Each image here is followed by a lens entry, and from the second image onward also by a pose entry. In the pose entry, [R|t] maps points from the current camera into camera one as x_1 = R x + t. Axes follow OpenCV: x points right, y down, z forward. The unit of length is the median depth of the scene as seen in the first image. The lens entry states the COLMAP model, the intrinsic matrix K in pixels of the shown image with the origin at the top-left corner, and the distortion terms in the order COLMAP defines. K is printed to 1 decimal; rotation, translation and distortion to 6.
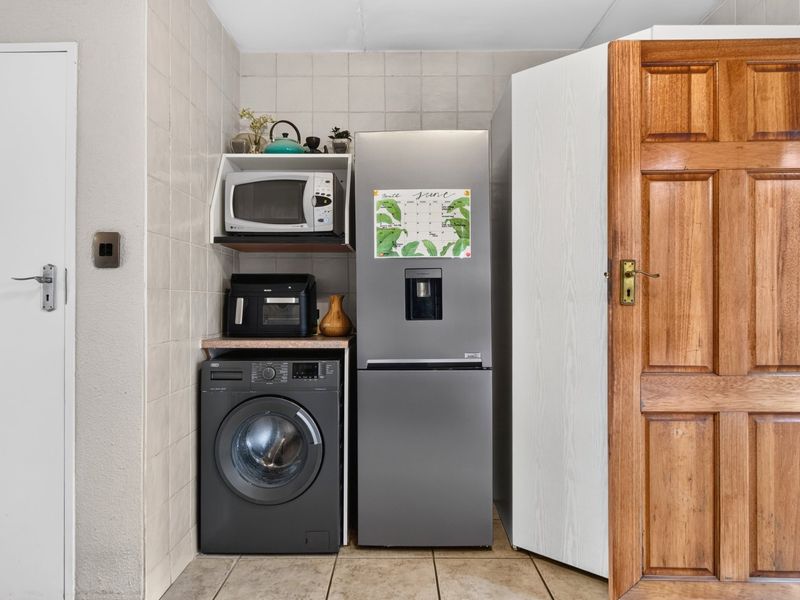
lens RADIAL K [[544.2, 0, 397.8], [0, 544.2, 296.5], [0, 0, 1]] dist [0.001605, -0.001586]
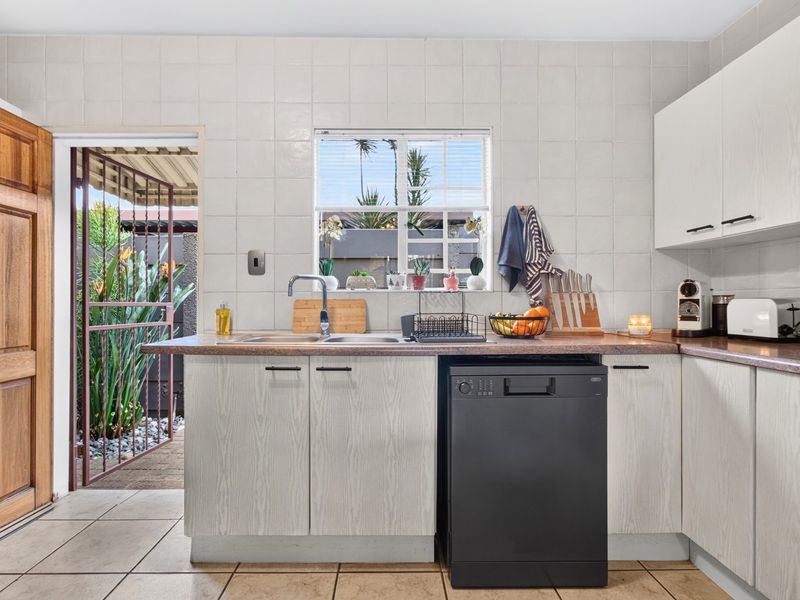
lens RADIAL K [[420.3, 0, 390.9], [0, 420.3, 303.5], [0, 0, 1]] dist [-0.007478, 0.001686]
pose [[-0.013441, -0.002242, 0.999907, -0.300441], [-0.014020, 0.999900, 0.002053, -0.002096], [-0.999811, -0.013991, -0.013471, 0.027741]]
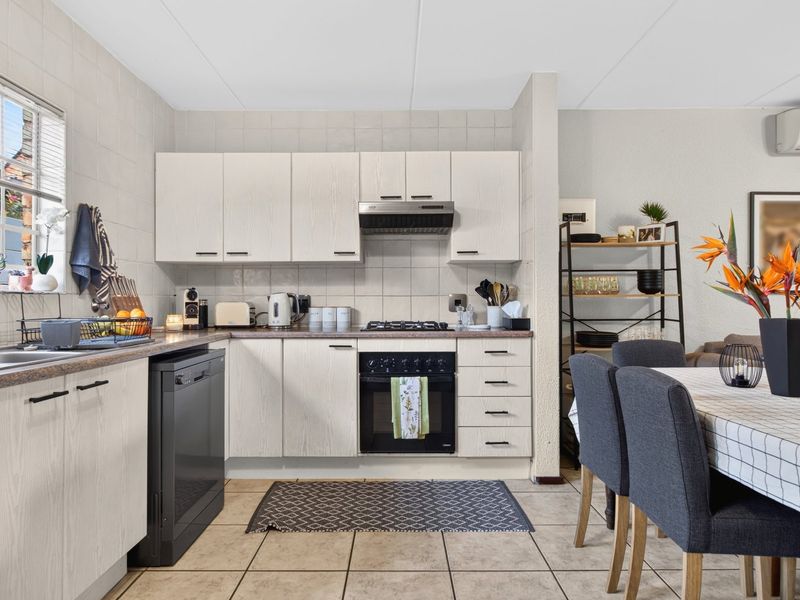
lens RADIAL K [[493.4, 0, 400.0], [0, 493.4, 300.0], [0, 0, 1]] dist [0.000223, 0.000030]
pose [[-0.999943, 0.006079, -0.008780, -0.019819], [0.006251, 0.999786, -0.019697, 0.007068], [0.008658, -0.019751, -0.999767, 0.811755]]
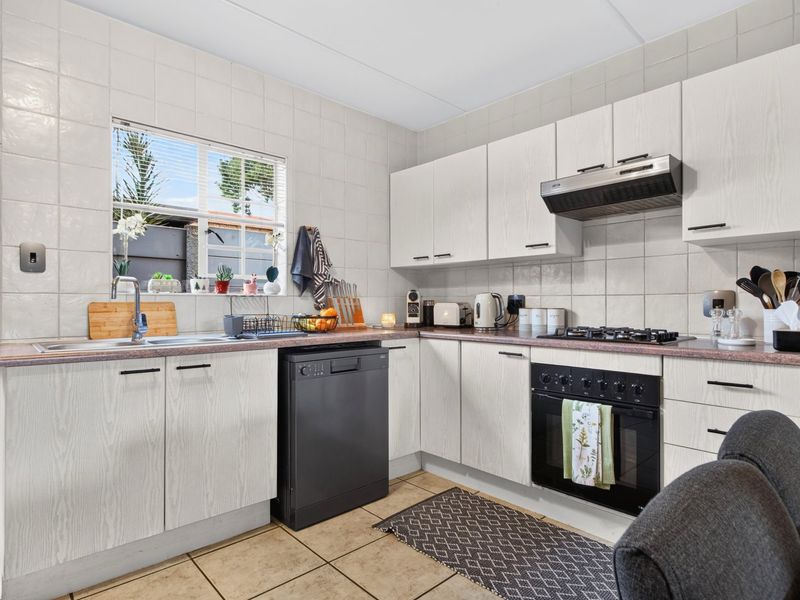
lens RADIAL K [[450.4, 0, 400.7], [0, 450.4, 304.8], [0, 0, 1]] dist [0.000331, 0.000216]
pose [[-0.685447, 0.002320, 0.728119, -0.445896], [-0.007968, 0.999911, -0.010687, 0.003939], [-0.728079, -0.013127, -0.685368, 0.399357]]
